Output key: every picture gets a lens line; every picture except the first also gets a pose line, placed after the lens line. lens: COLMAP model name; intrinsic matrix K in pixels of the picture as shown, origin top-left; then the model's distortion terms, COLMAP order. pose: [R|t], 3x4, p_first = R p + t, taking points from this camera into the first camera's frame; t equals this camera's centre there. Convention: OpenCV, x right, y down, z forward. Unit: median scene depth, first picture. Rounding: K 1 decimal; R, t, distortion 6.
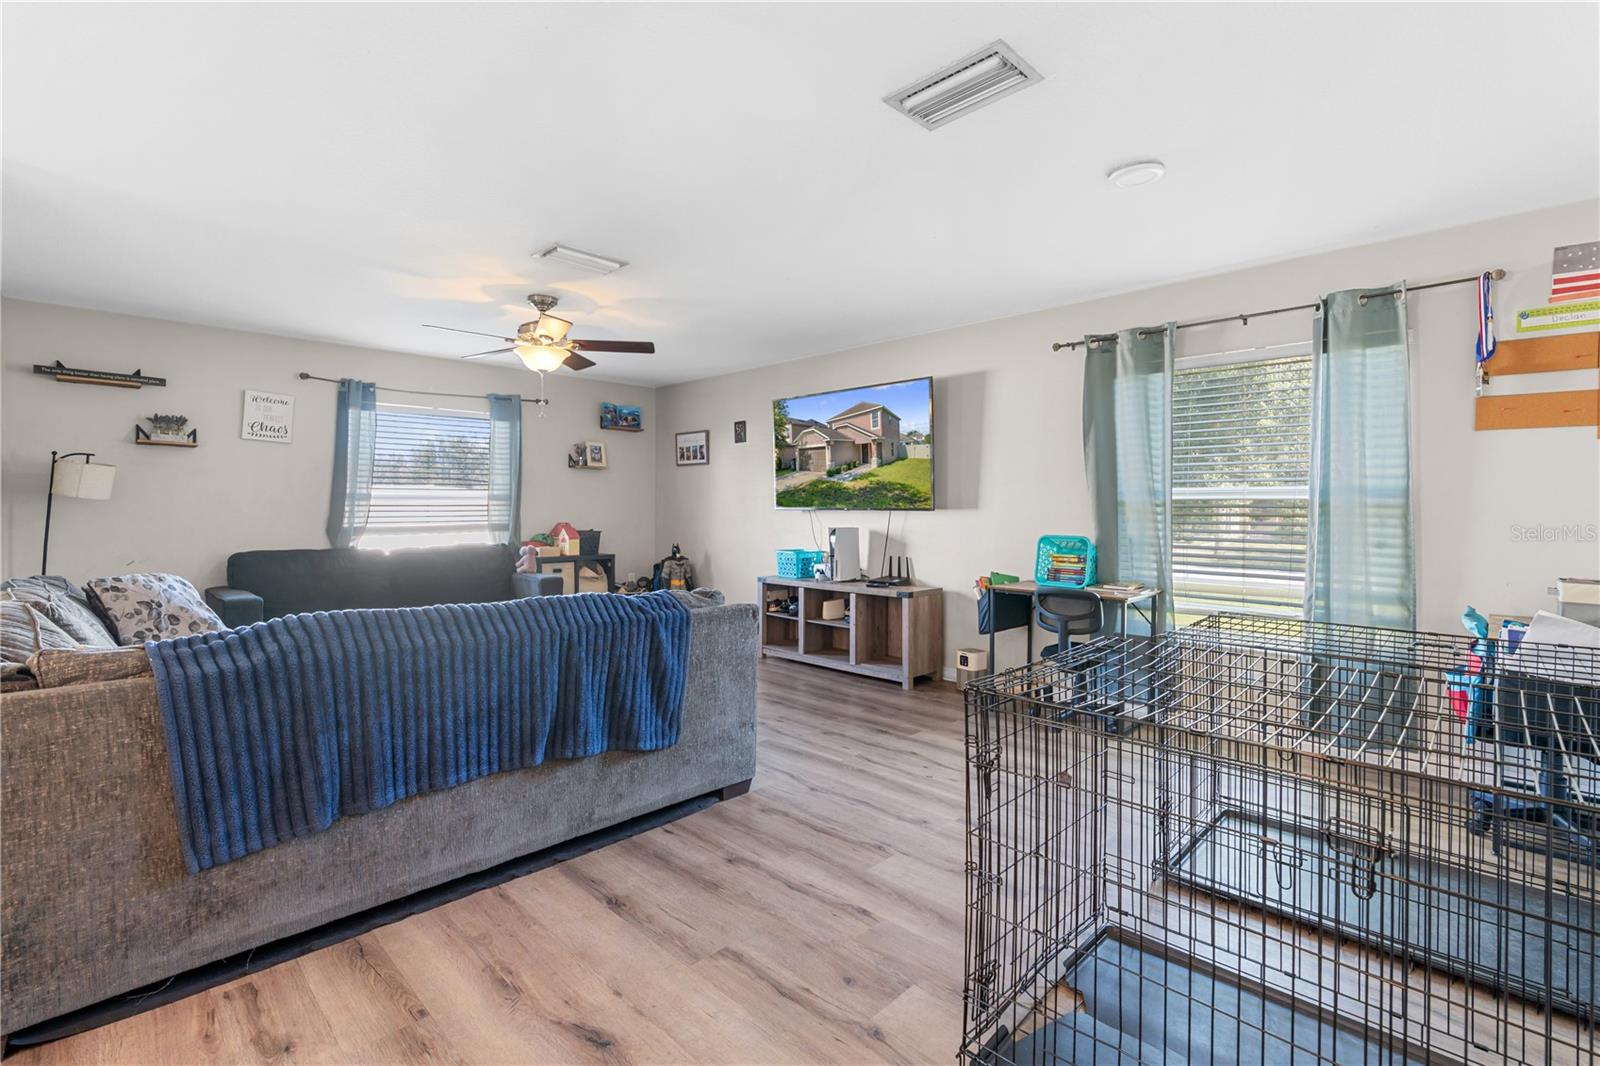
lens RADIAL K [[722.3, 0, 790.5], [0, 722.3, 514.1], [0, 0, 1]] dist [-0.013441, 0.003518]
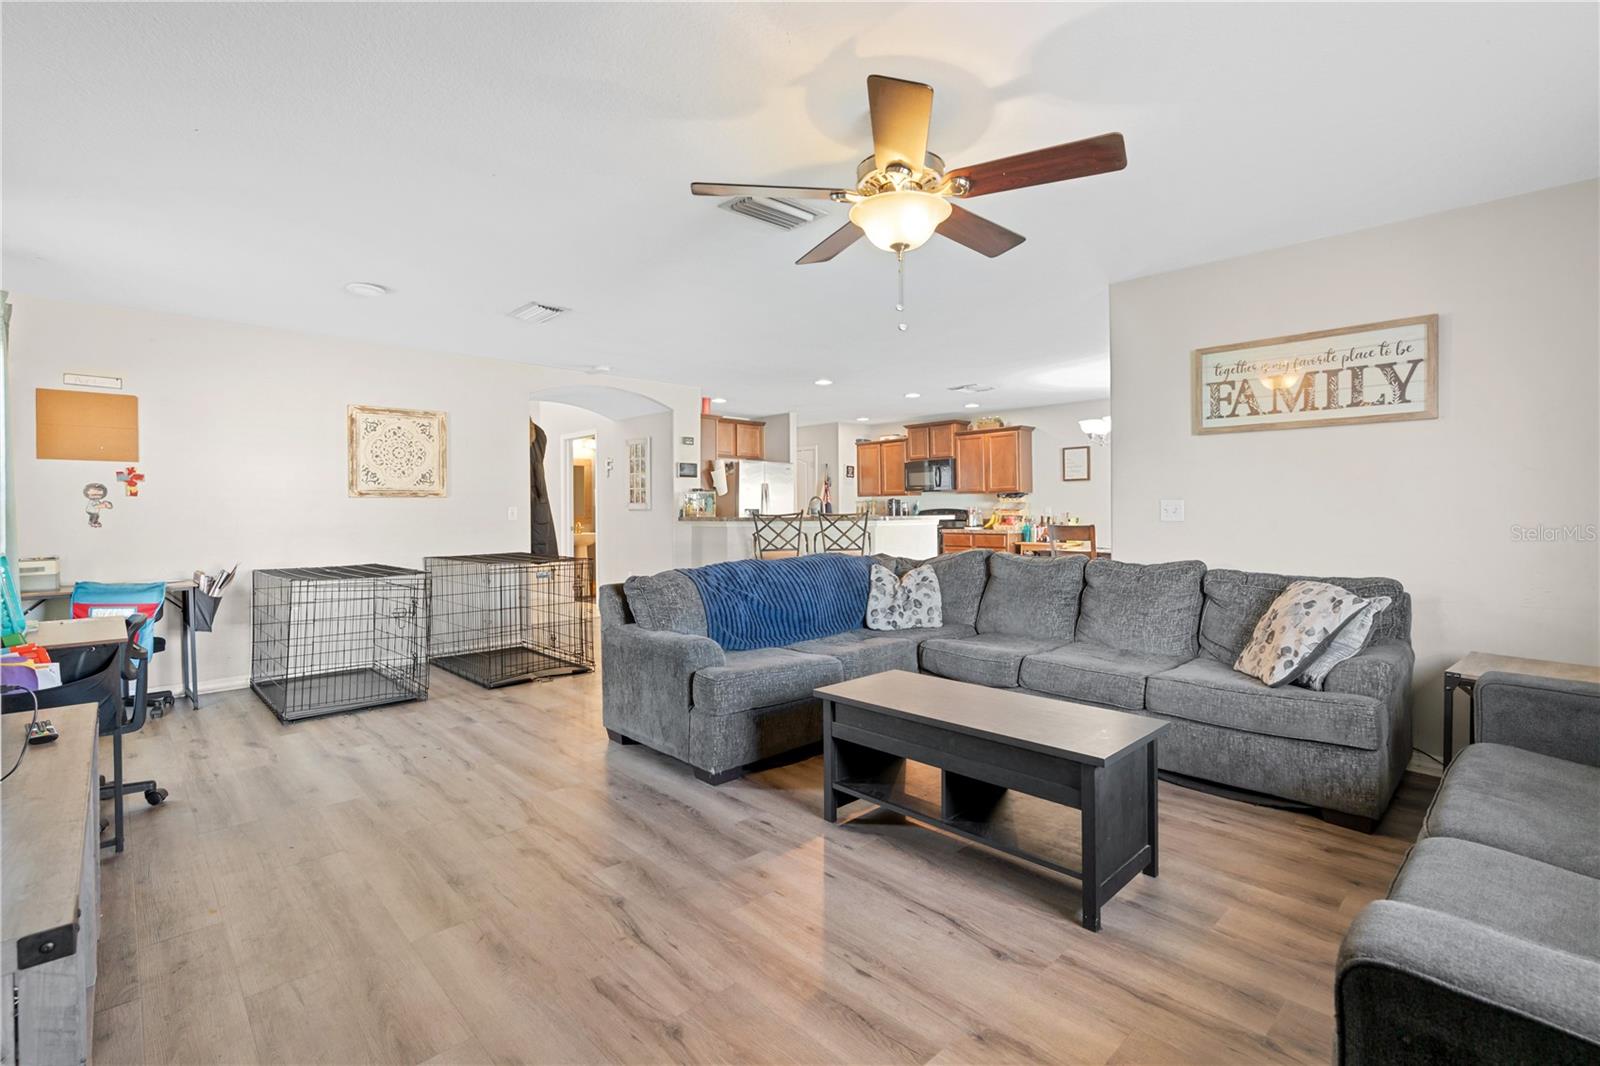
lens RADIAL K [[722.3, 0, 800.3], [0, 722.3, 511.8], [0, 0, 1]] dist [-0.013441, 0.003518]
pose [[-0.999797, 0.004689, 0.019573, -0.238859], [0.004896, 0.999933, 0.010533, -0.007502], [-0.019522, 0.010626, -0.999753, 1.290263]]
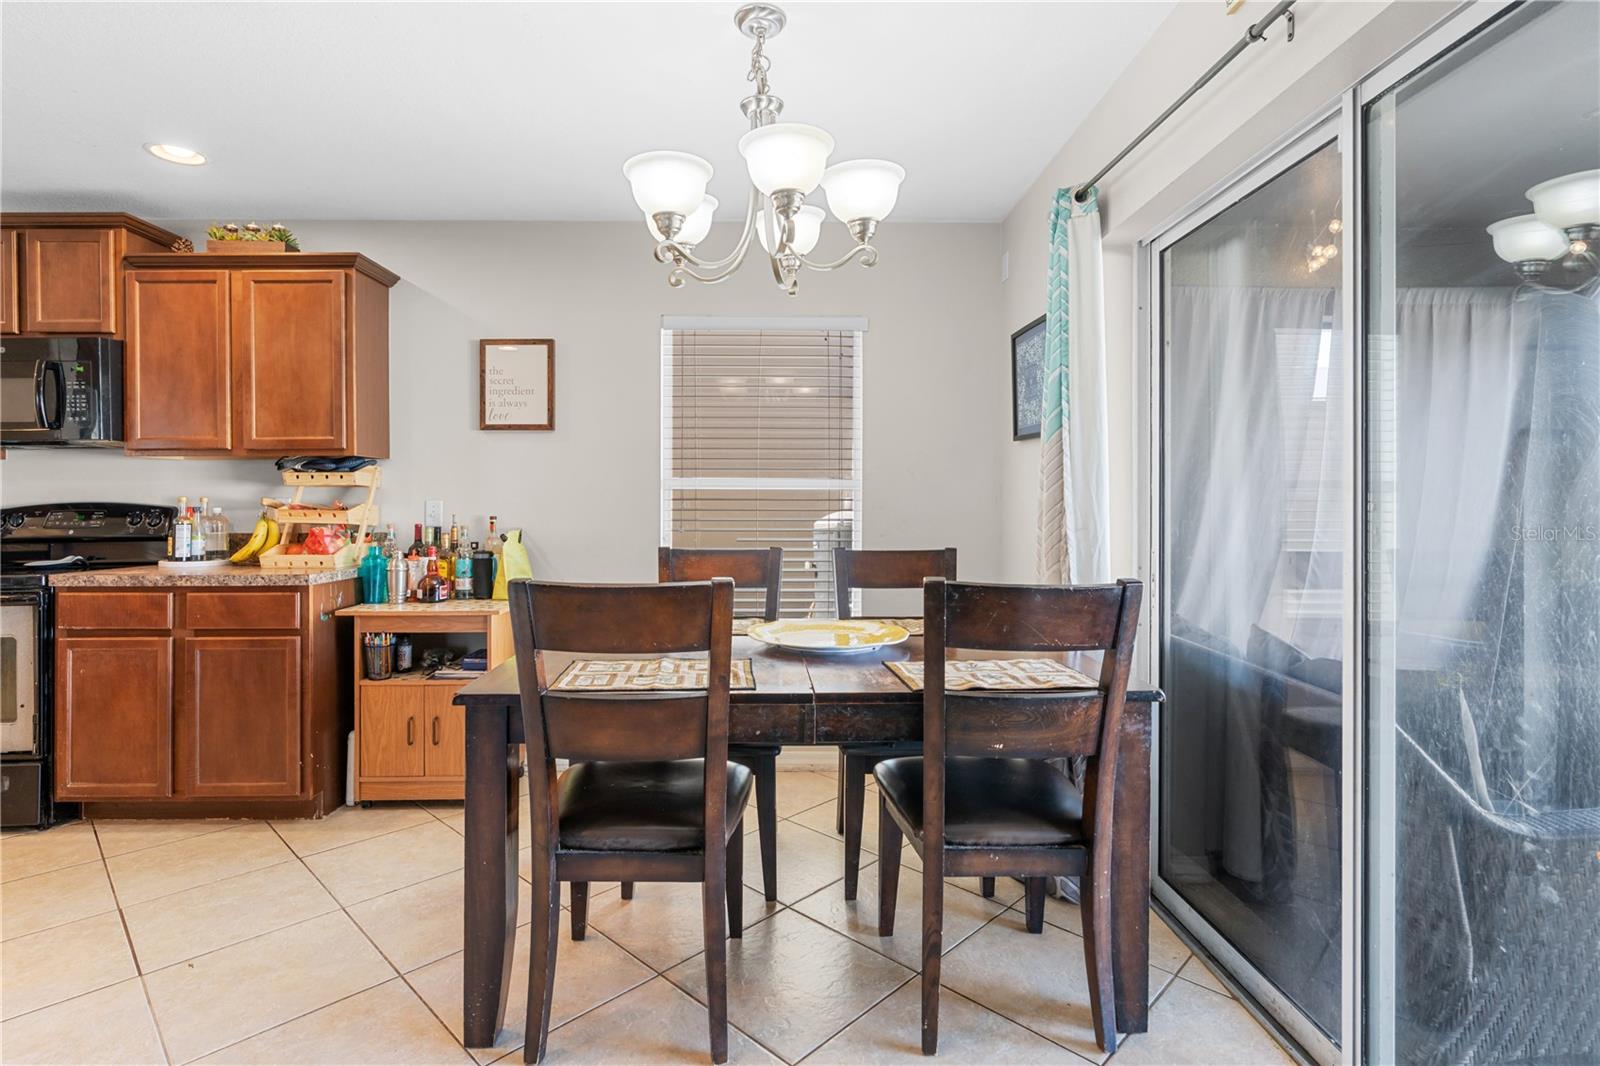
lens RADIAL K [[777.2, 0, 779.1], [0, 777.2, 498.9], [0, 0, 1]] dist [-0.011232, 0.003376]
pose [[-0.696747, -0.002958, -0.717311, -0.519236], [-0.006151, 0.999979, 0.001851, -0.001354], [0.717291, 0.005702, -0.696750, 0.250388]]
